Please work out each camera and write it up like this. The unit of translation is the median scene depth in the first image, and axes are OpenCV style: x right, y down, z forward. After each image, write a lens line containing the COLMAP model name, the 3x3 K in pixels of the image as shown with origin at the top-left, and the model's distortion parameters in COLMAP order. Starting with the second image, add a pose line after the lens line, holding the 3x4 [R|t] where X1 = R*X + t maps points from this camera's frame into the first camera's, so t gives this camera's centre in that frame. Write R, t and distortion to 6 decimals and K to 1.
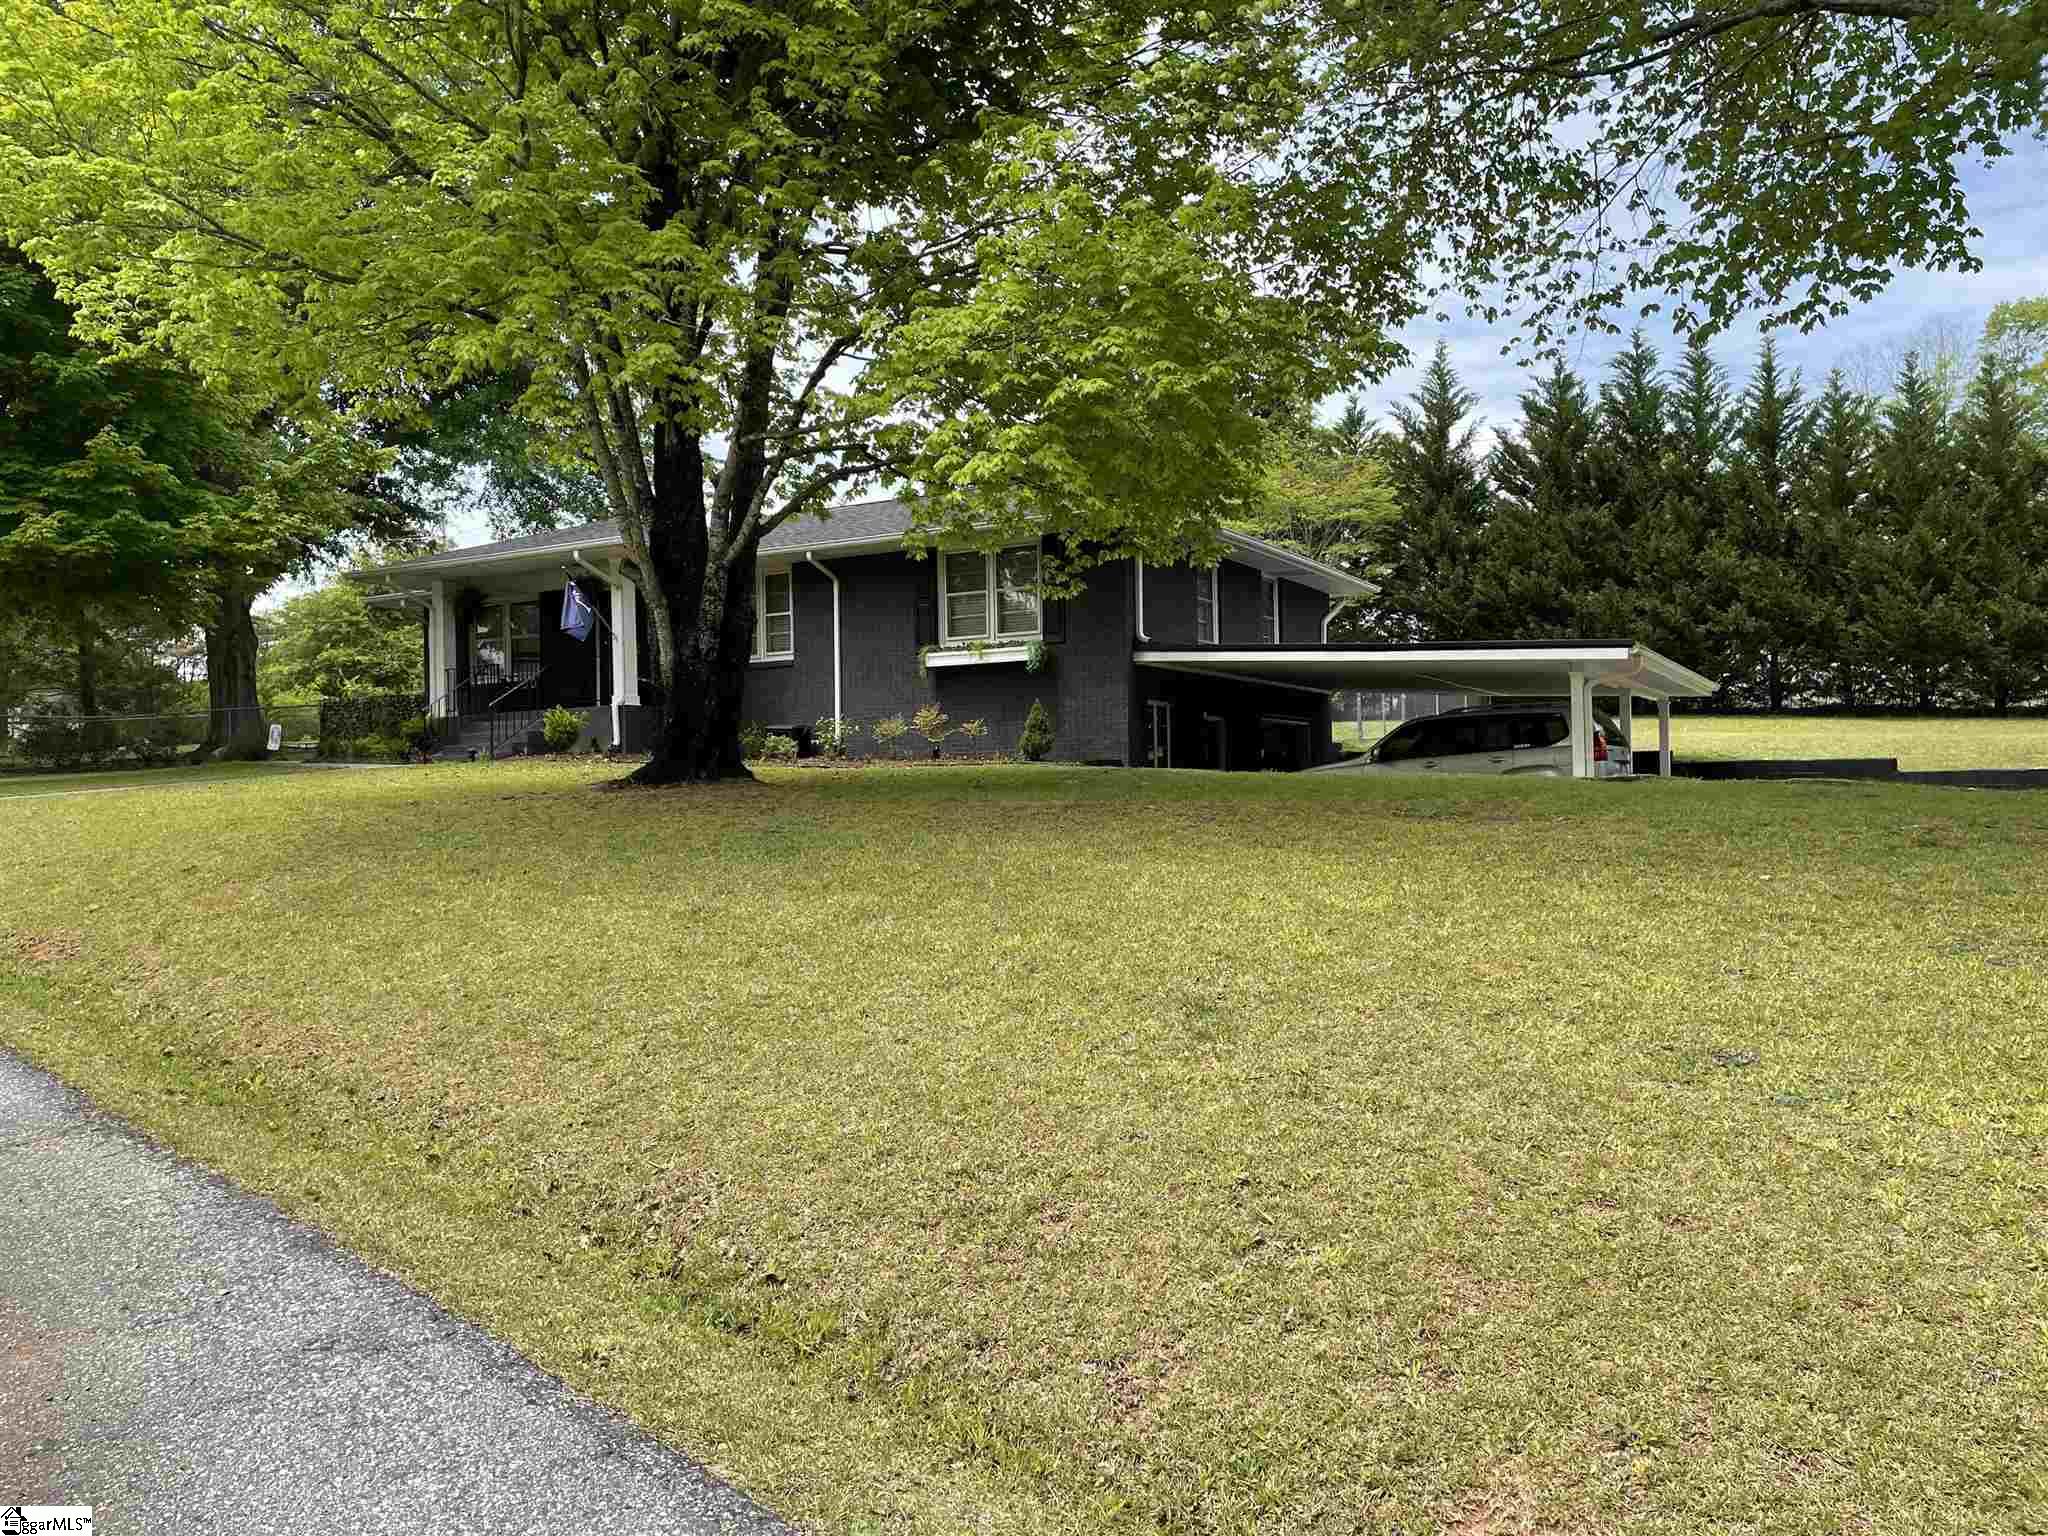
lens RADIAL K [[1550.9, 0, 1077.9], [0, 1550.9, 772.7], [0, 0, 1]] dist [0.089974, -0.140455]
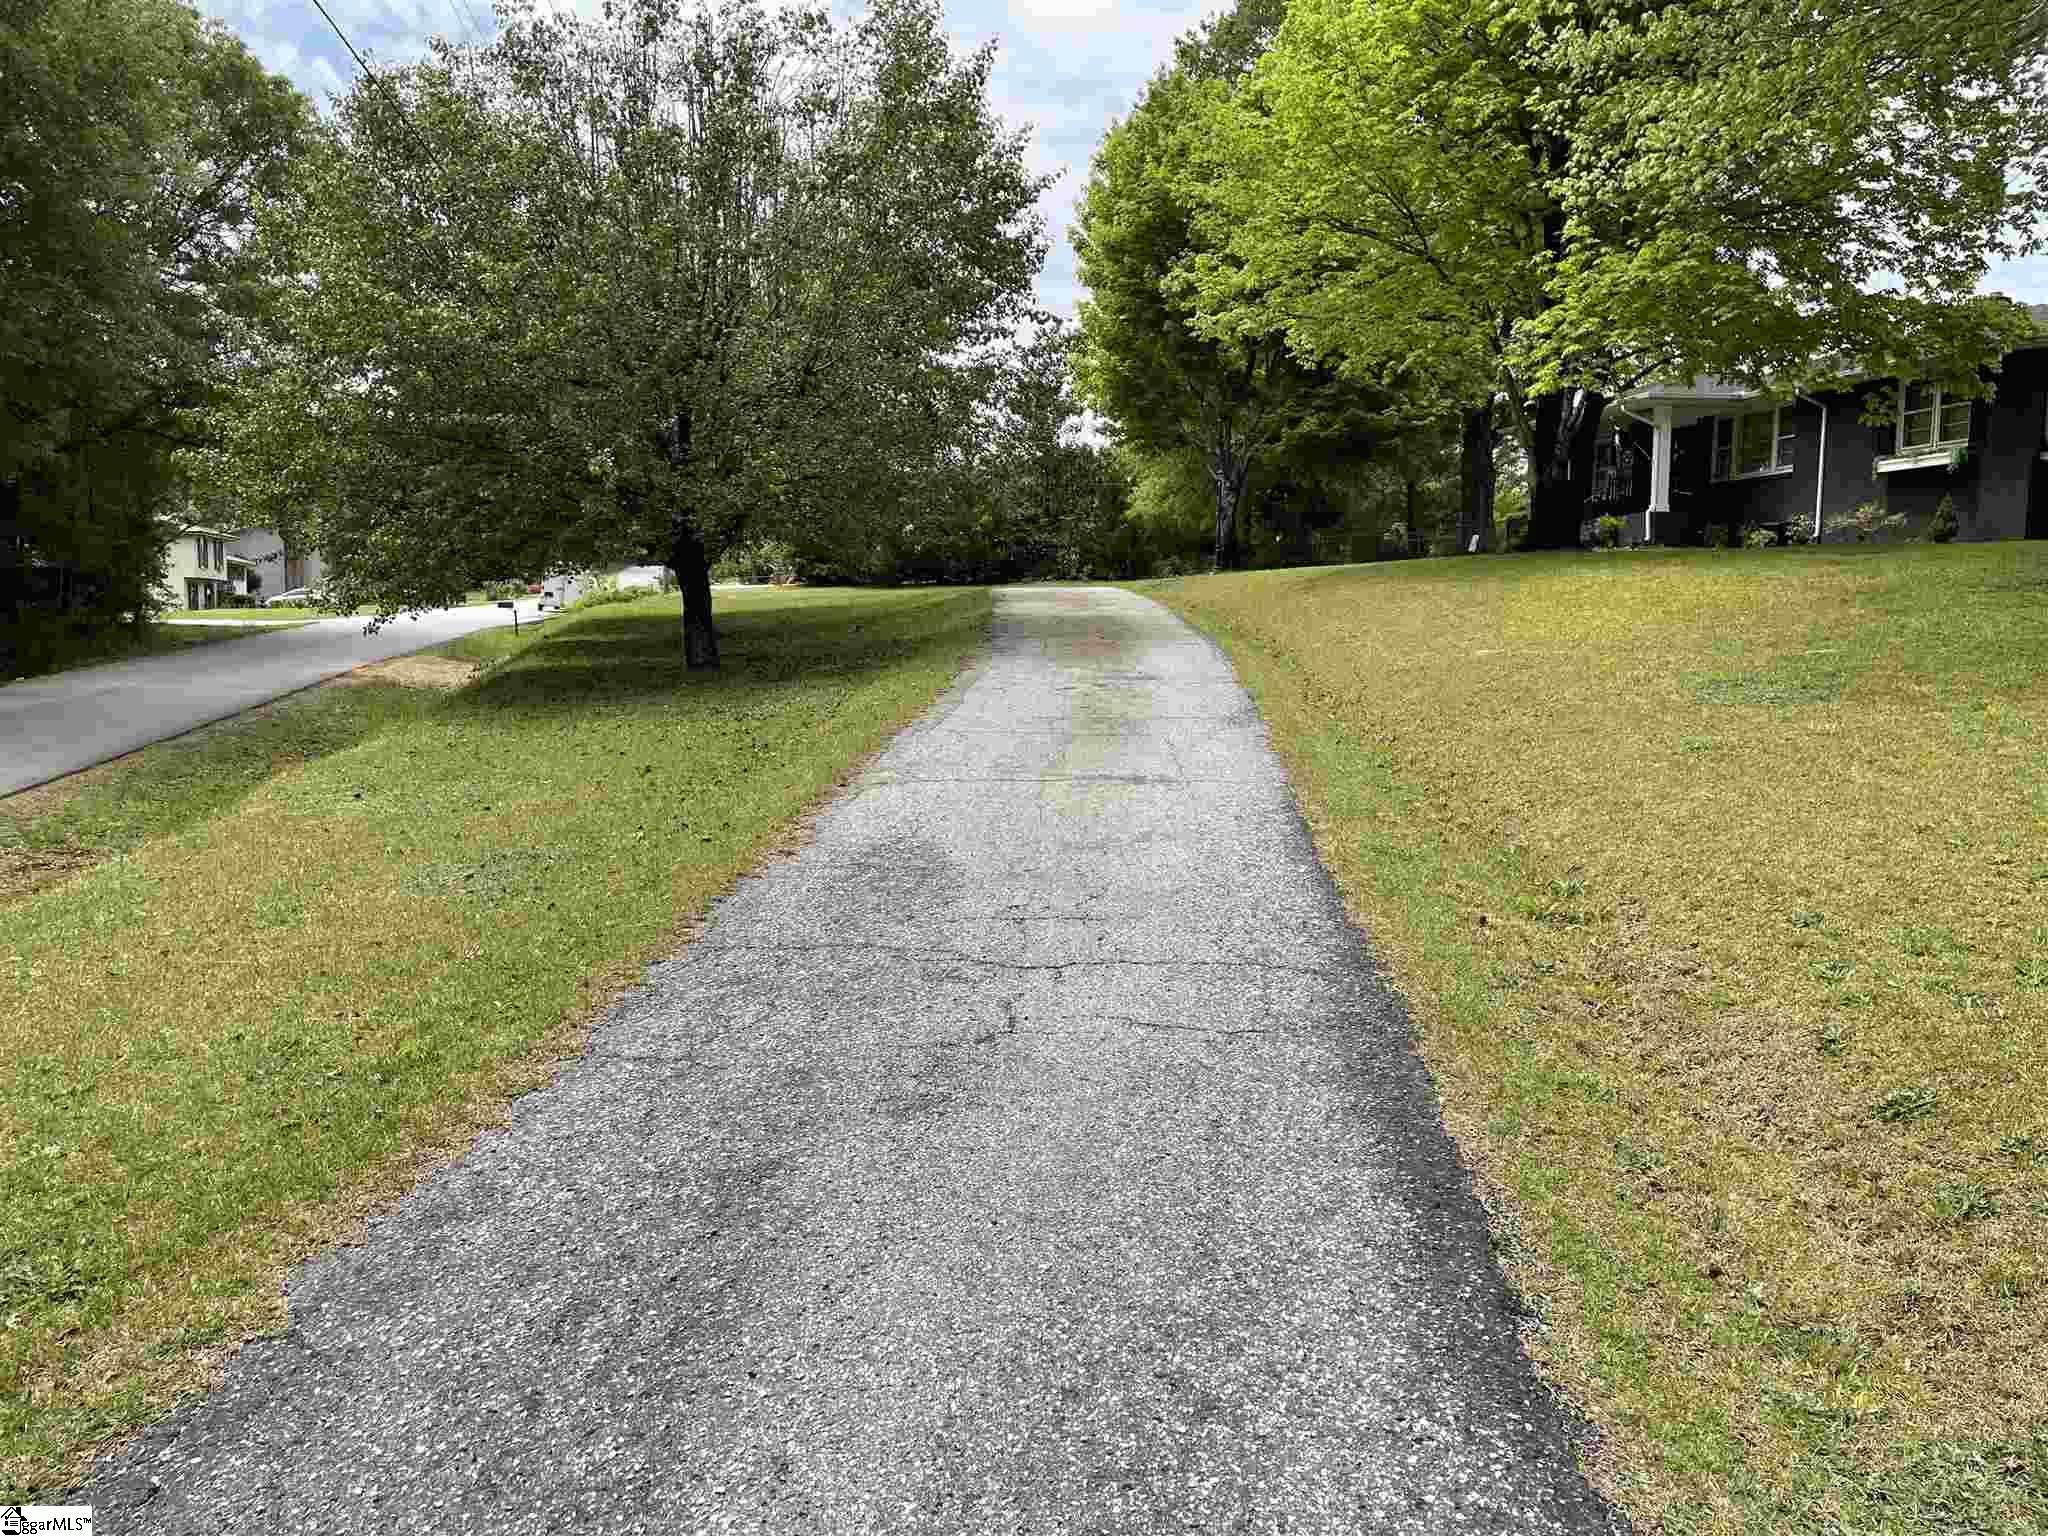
lens RADIAL K [[1549.2, 0, 1058.9], [0, 1549.2, 765.1], [0, 0, 1]] dist [0.114087, -0.177523]
pose [[0.681717, 0.086443, -0.726491, 0.404689], [-0.007086, 0.993729, 0.111591, 0.030957], [0.731581, -0.070925, 0.678055, -0.388792]]
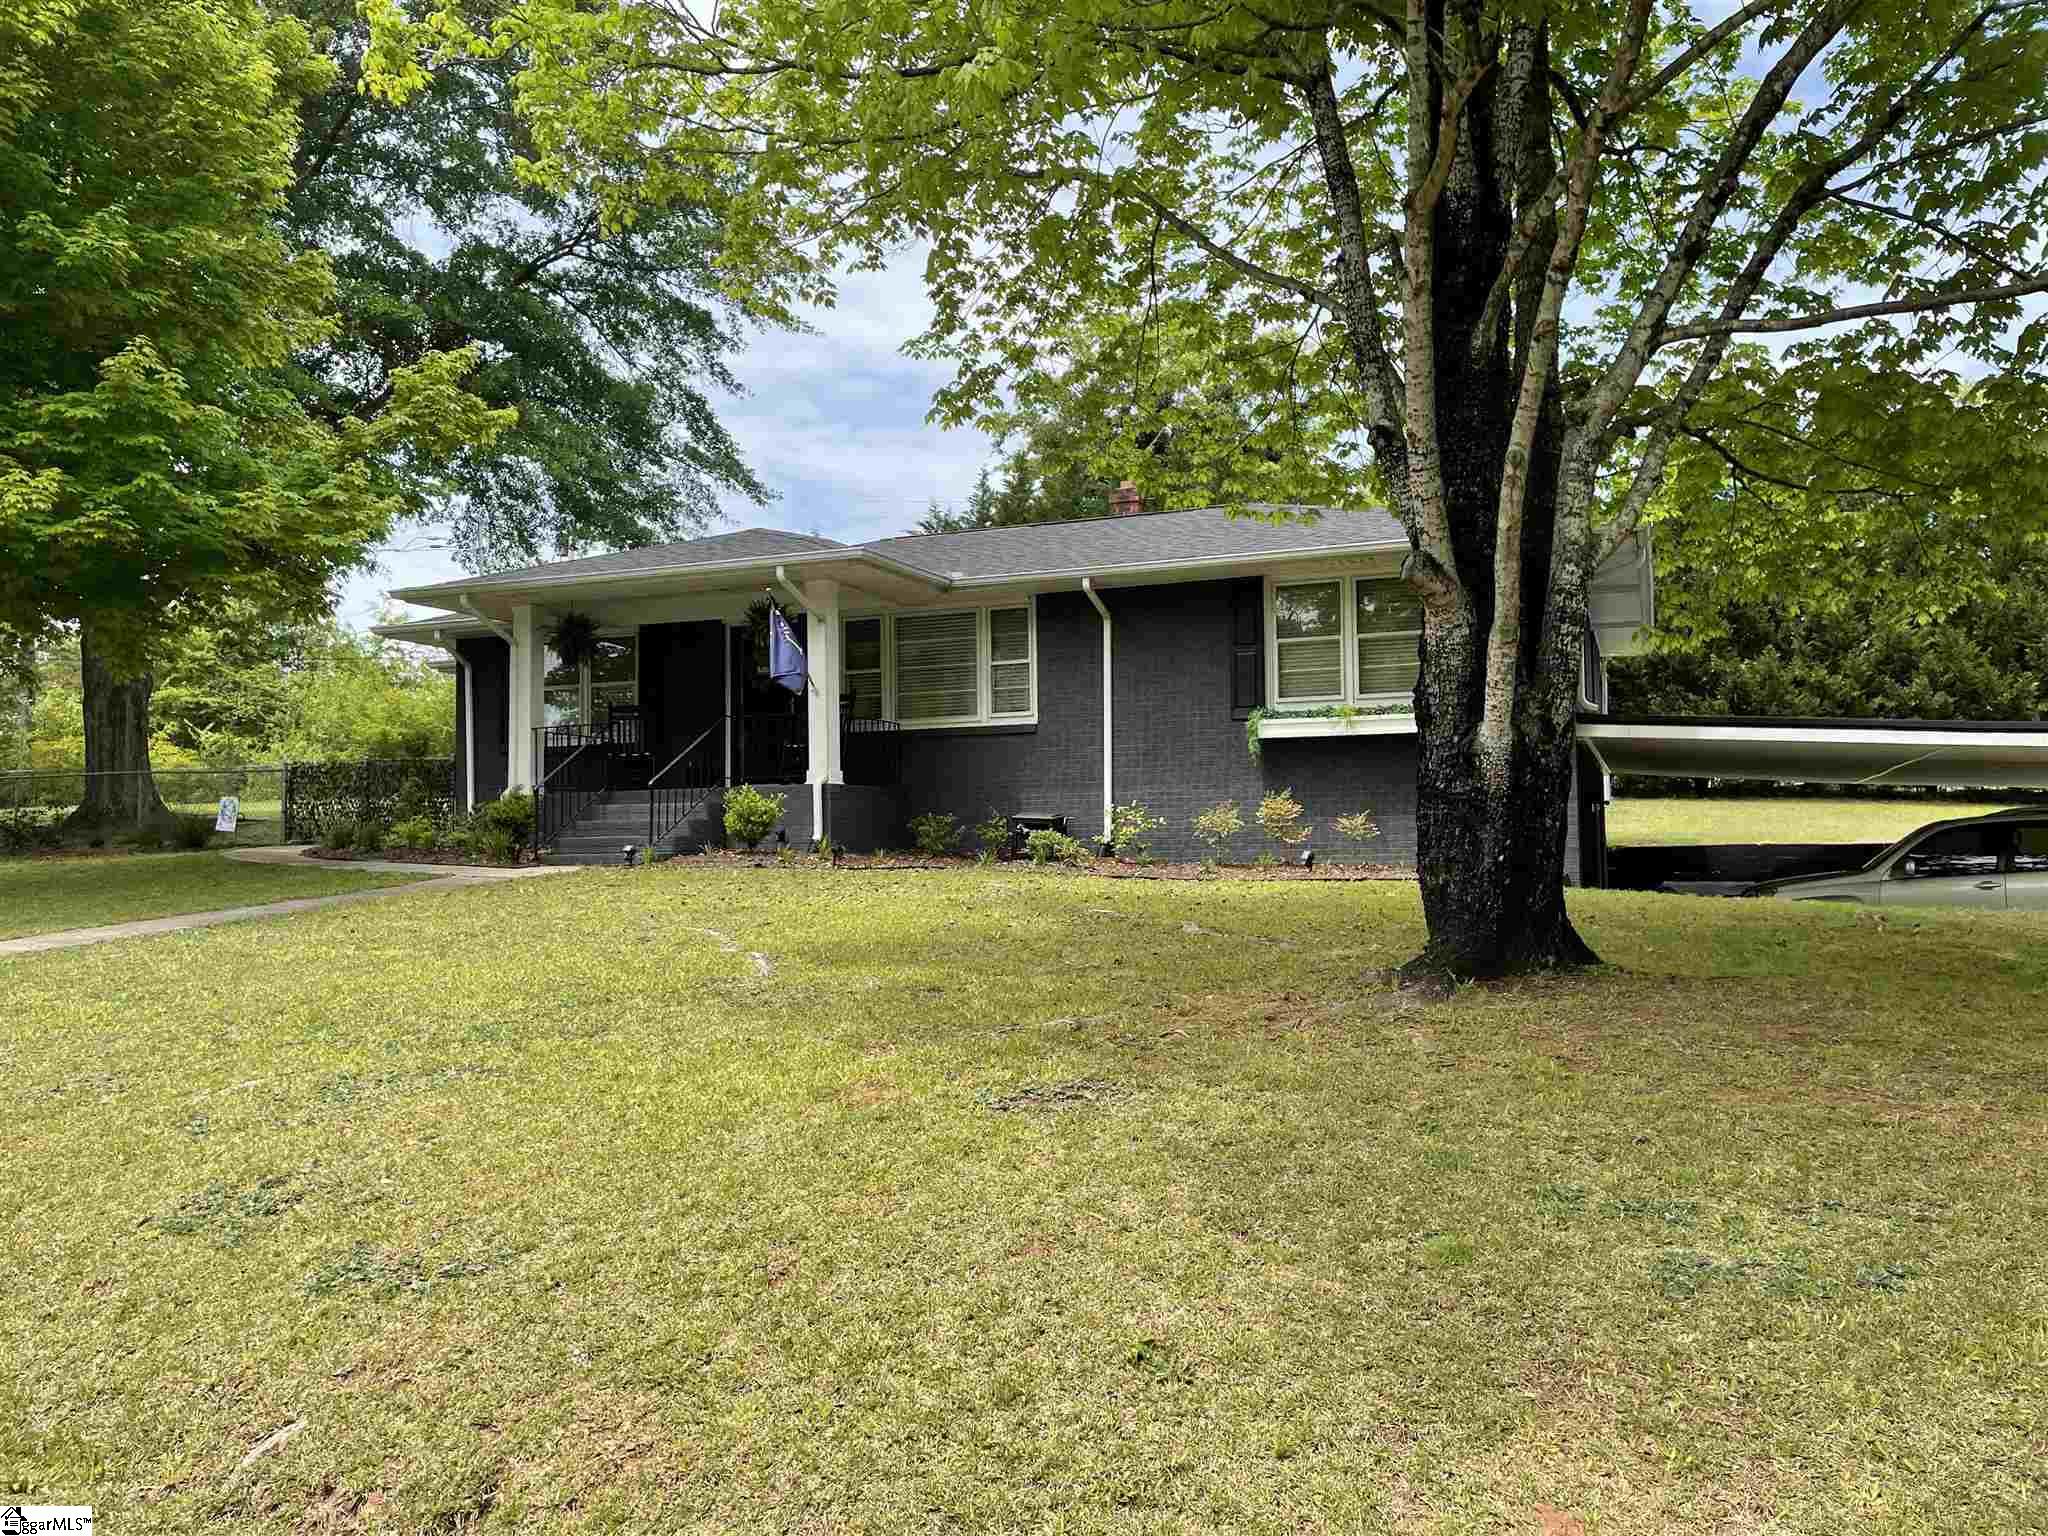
lens RADIAL K [[1549.2, 0, 1058.9], [0, 1549.2, 765.1], [0, 0, 1]] dist [0.114087, -0.177523]
pose [[0.991814, 0.015992, 0.126687, -0.279622], [-0.010843, 0.999091, -0.041234, -0.024152], [-0.127231, 0.039523, 0.991085, 0.285629]]
